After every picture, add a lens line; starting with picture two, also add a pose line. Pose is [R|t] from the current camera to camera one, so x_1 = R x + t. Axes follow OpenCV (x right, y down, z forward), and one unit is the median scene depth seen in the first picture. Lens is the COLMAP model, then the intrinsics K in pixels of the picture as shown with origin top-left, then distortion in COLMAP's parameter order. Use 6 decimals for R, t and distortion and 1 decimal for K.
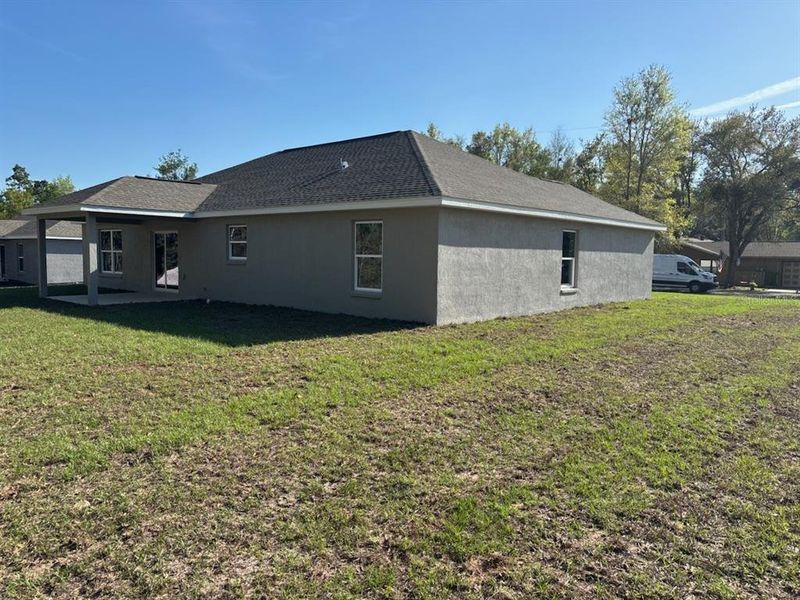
lens RADIAL K [[600.9, 0, 400.0], [0, 600.9, 300.0], [0, 0, 1]] dist [0.006973, 0.002317]
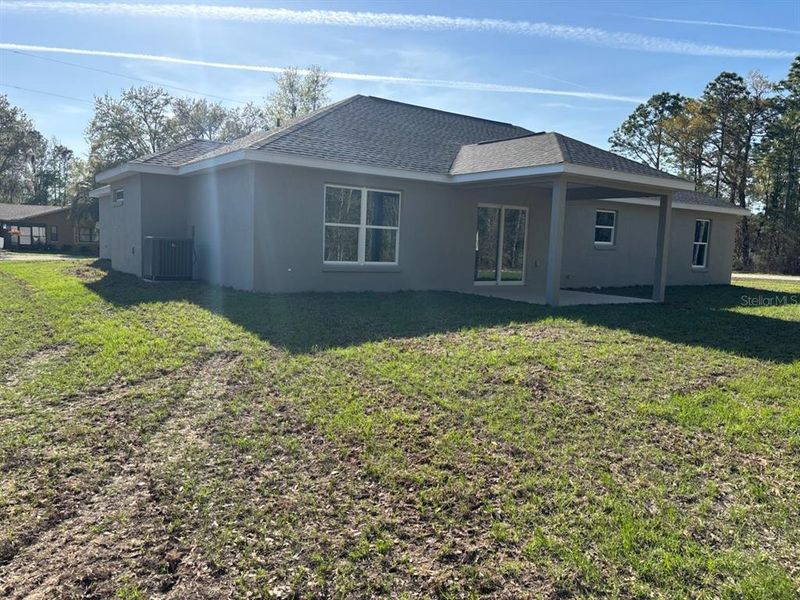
lens RADIAL K [[600.9, 0, 400.0], [0, 600.9, 300.0], [0, 0, 1]] dist [0.006973, 0.002317]
pose [[0.223330, -0.116203, 0.967792, -0.970183], [0.019127, 0.993200, 0.114840, -0.068606], [-0.974555, -0.007136, 0.224034, 0.775056]]
